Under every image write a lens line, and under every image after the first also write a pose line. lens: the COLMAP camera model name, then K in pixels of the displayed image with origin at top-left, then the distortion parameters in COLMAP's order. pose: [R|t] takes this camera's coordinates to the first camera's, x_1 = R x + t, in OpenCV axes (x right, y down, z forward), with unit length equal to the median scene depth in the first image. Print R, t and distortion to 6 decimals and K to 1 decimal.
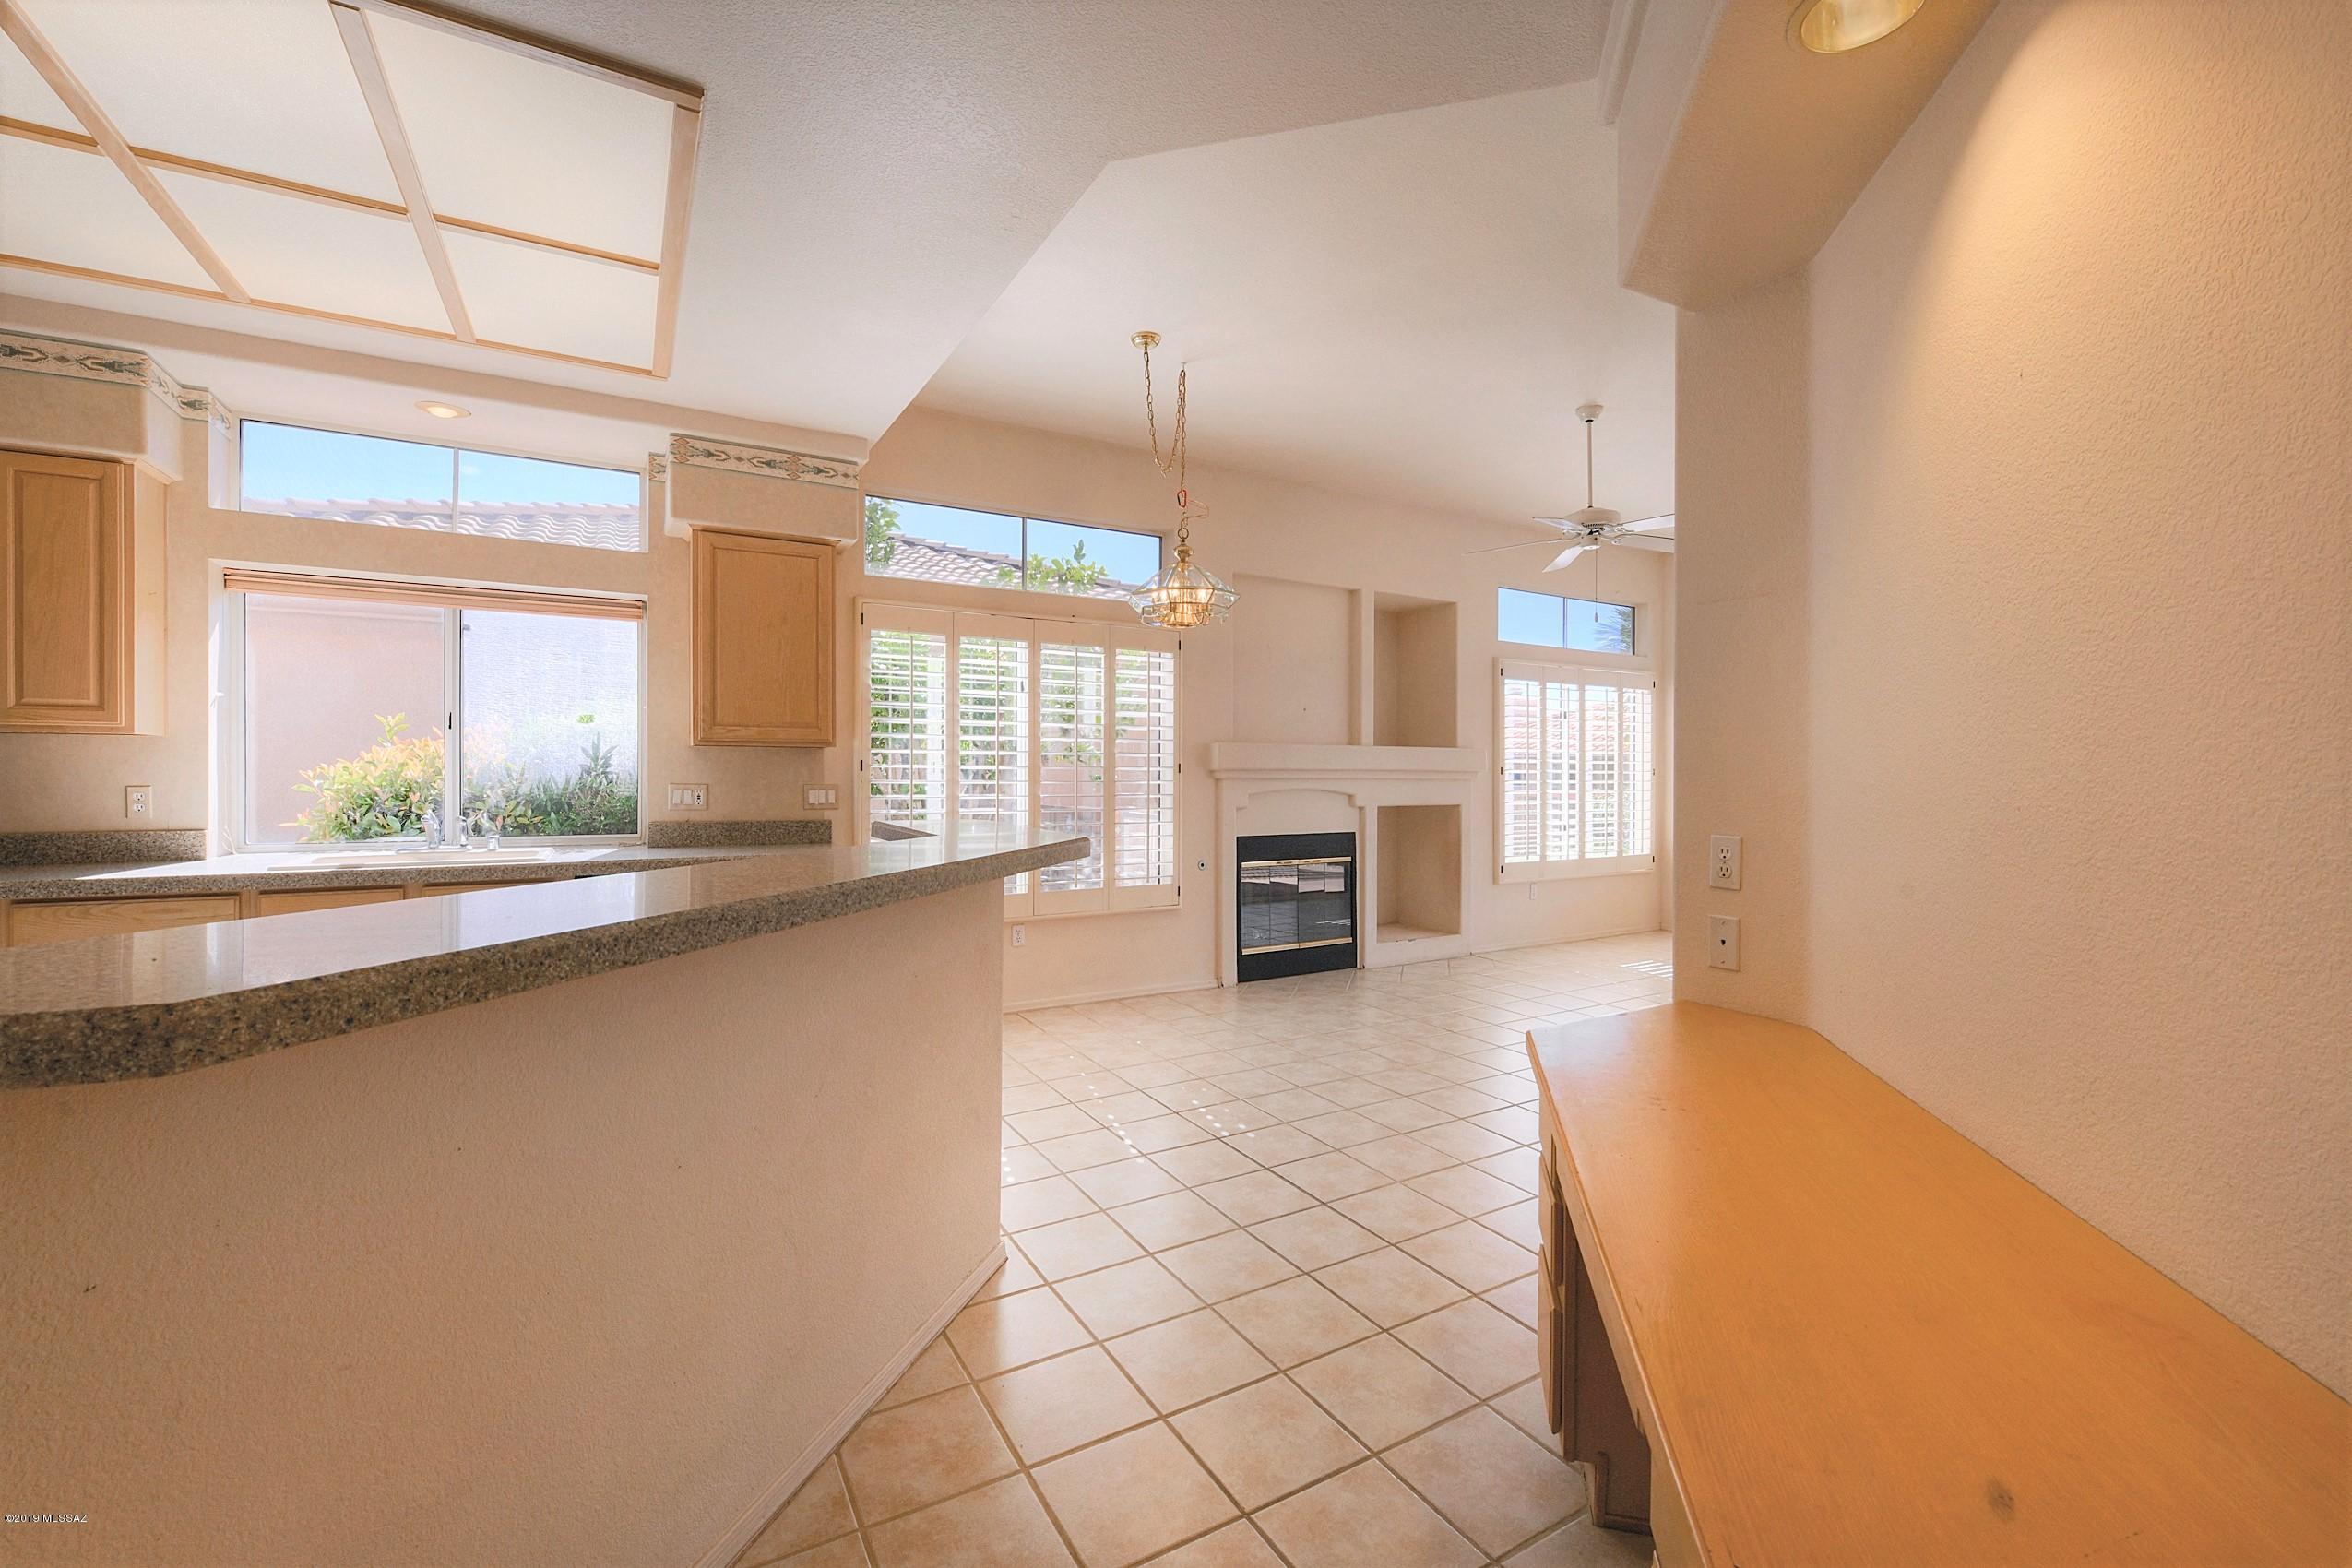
lens RADIAL K [[989.8, 0, 1209.3], [0, 989.8, 782.7], [0, 0, 1]] dist [-0.027711, -0.000121]
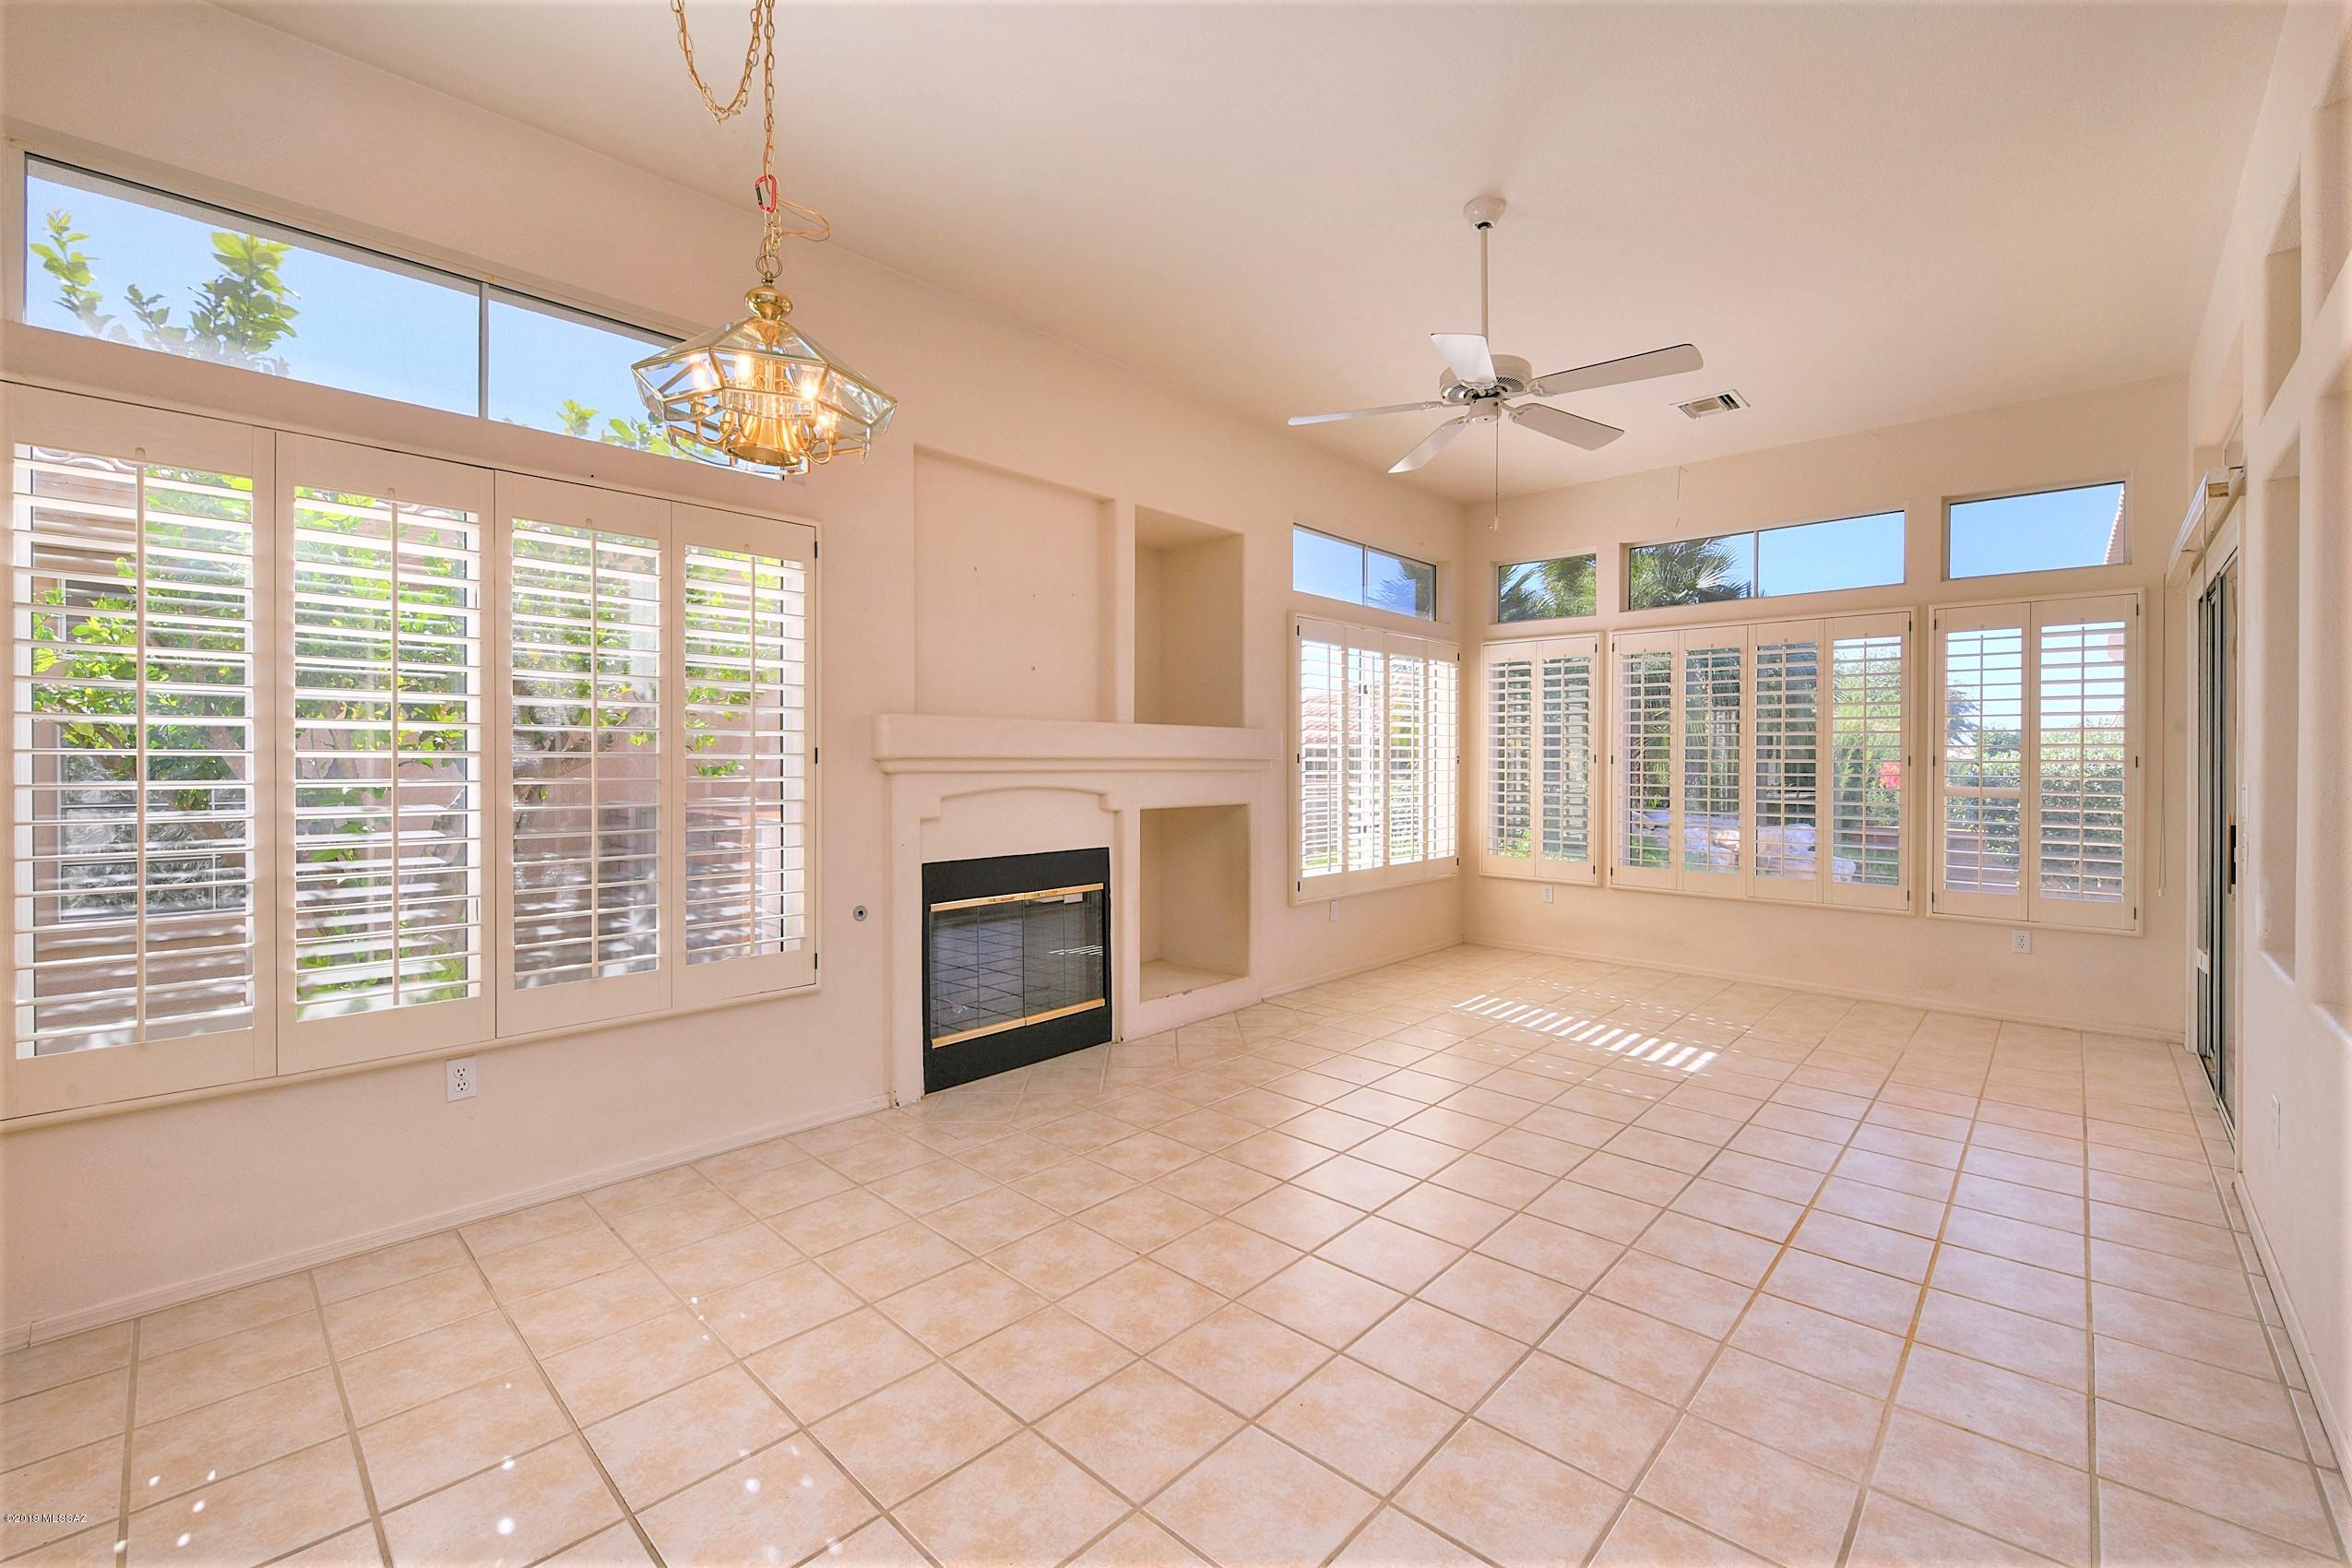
lens RADIAL K [[936.7, 0, 1211.4], [0, 936.7, 767.5], [0, 0, 1]] dist [-0.011541, 0.000083]
pose [[0.967696, -0.004312, 0.252084, 0.058610], [0.005336, 0.999980, -0.003378, -0.003583], [-0.252064, 0.004614, 0.967699, 0.389119]]
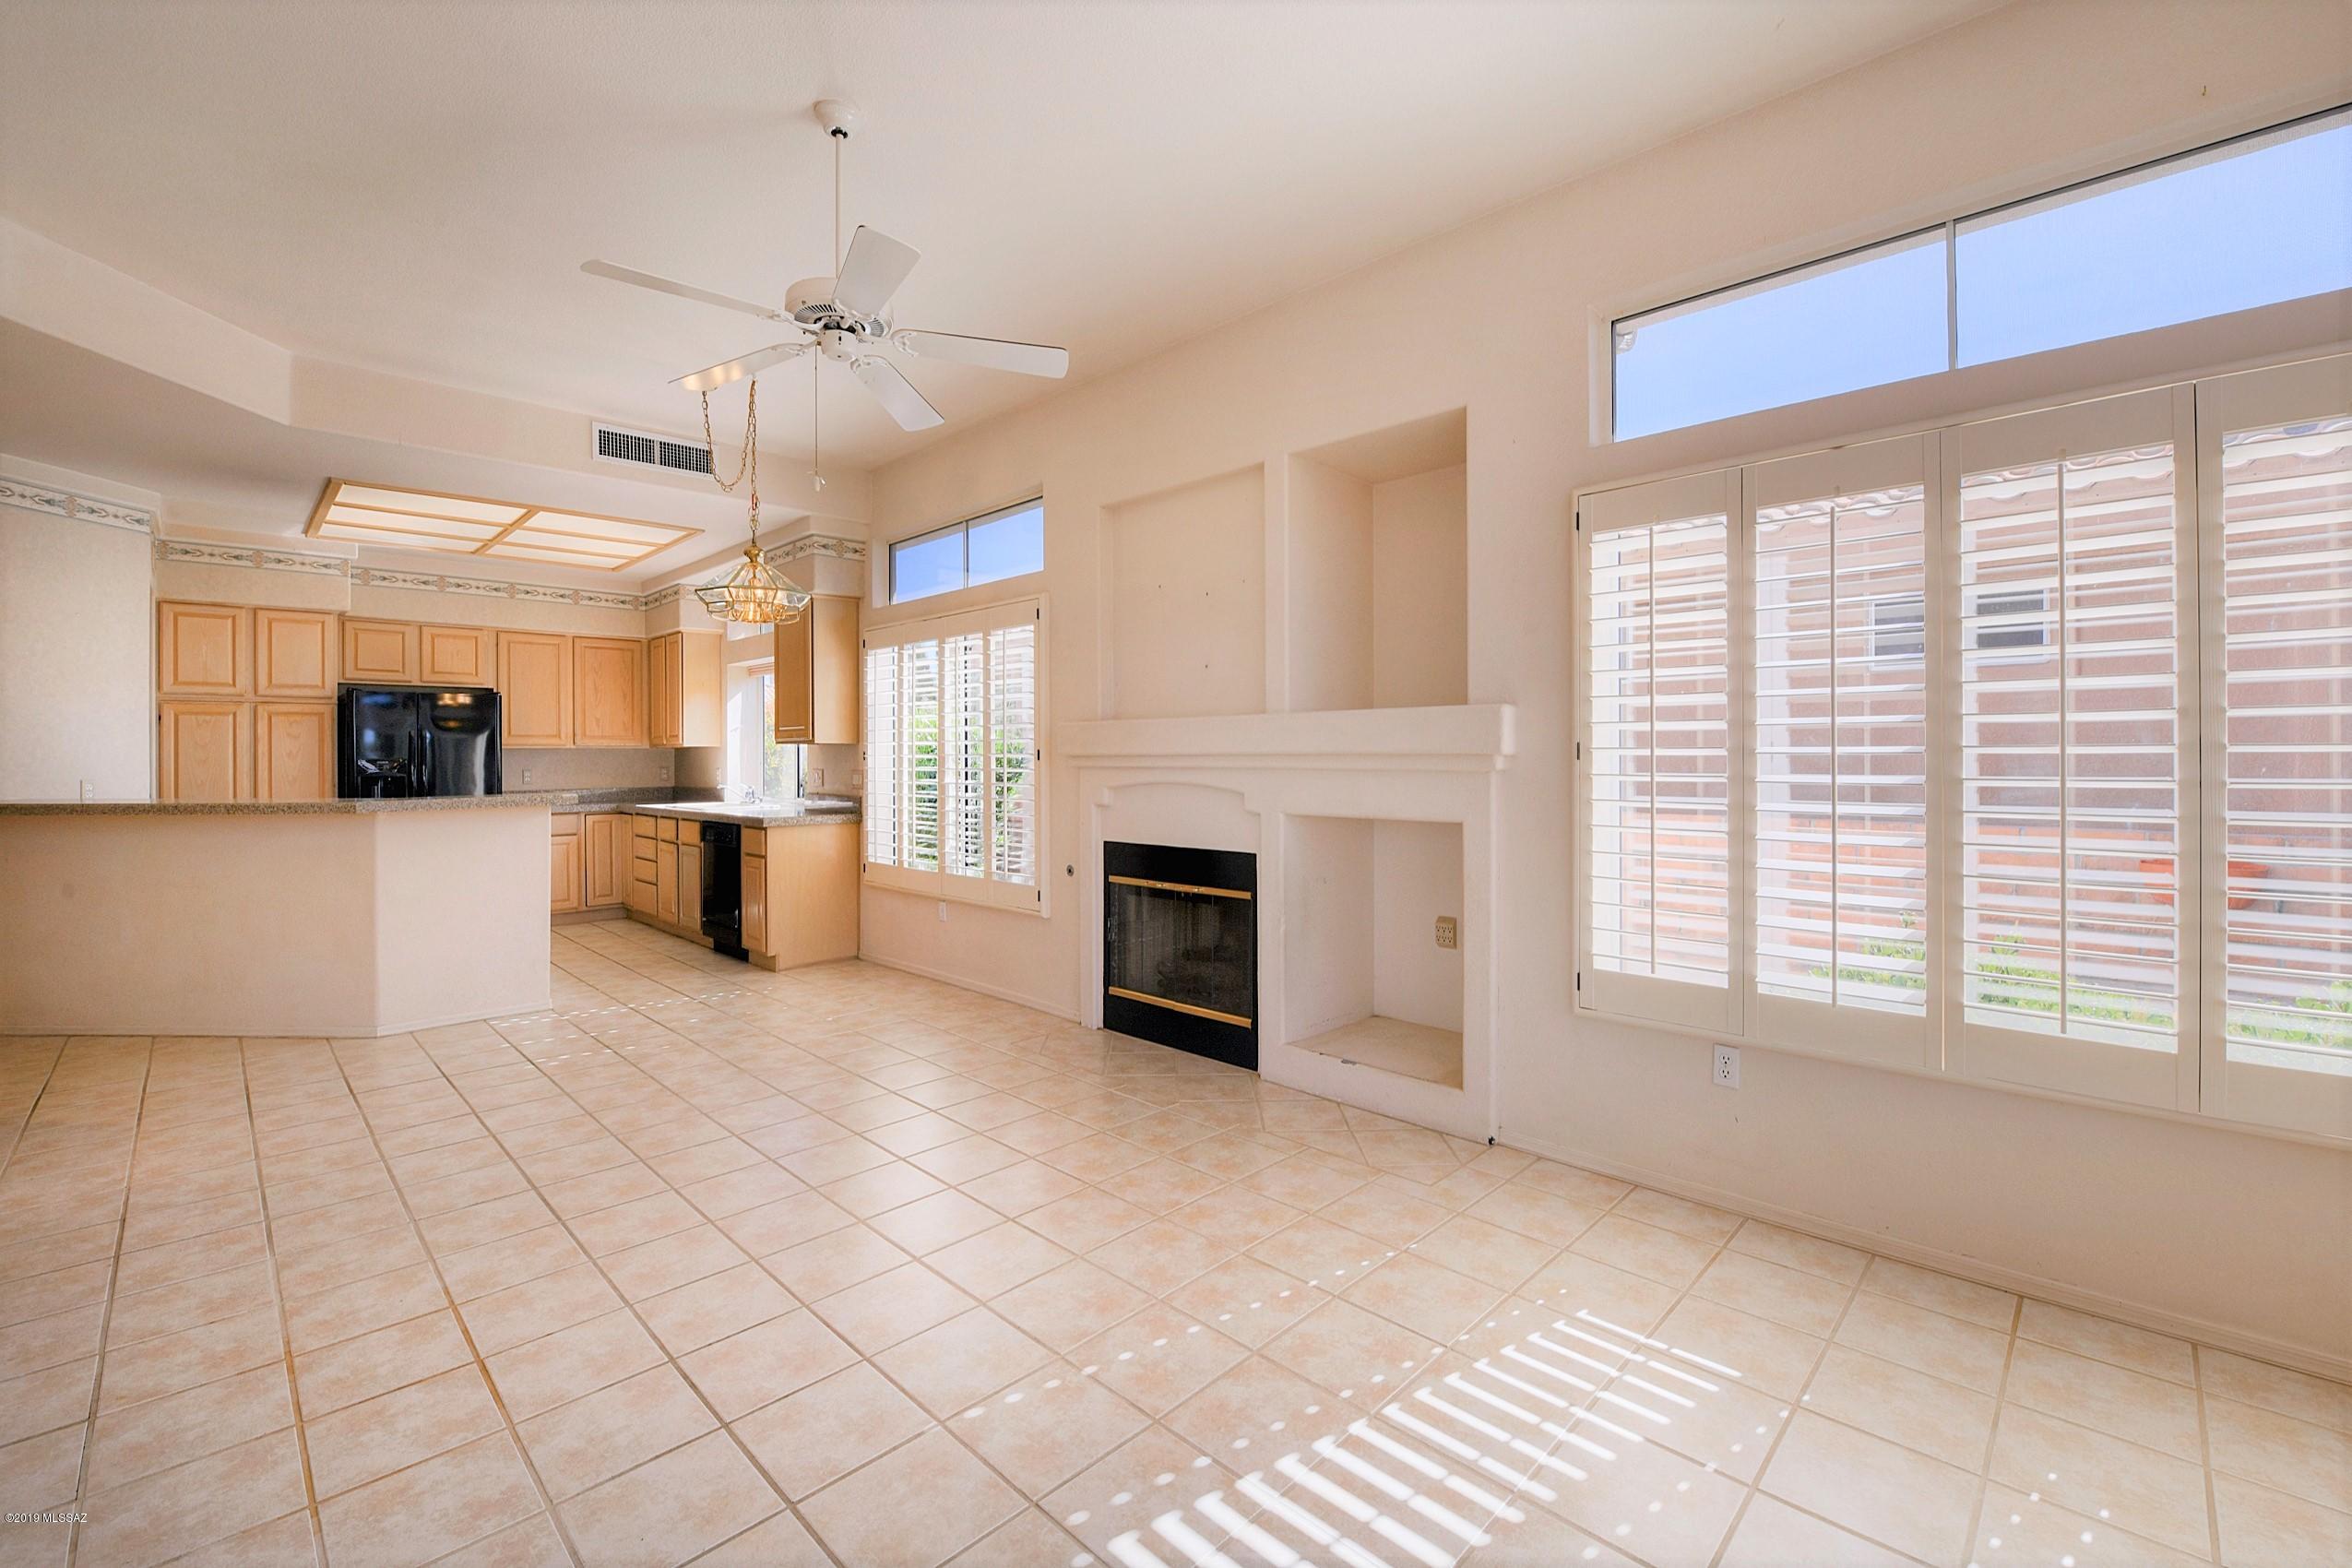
lens RADIAL K [[950.6, 0, 1107.5], [0, 950.6, 755.4], [0, 0, 1]] dist [-0.010465, -0.000211]
pose [[0.209436, -0.006643, -0.977800, 0.795222], [-0.003097, 0.999967, -0.007457, -0.007776], [0.977818, 0.004590, 0.209408, 0.877910]]
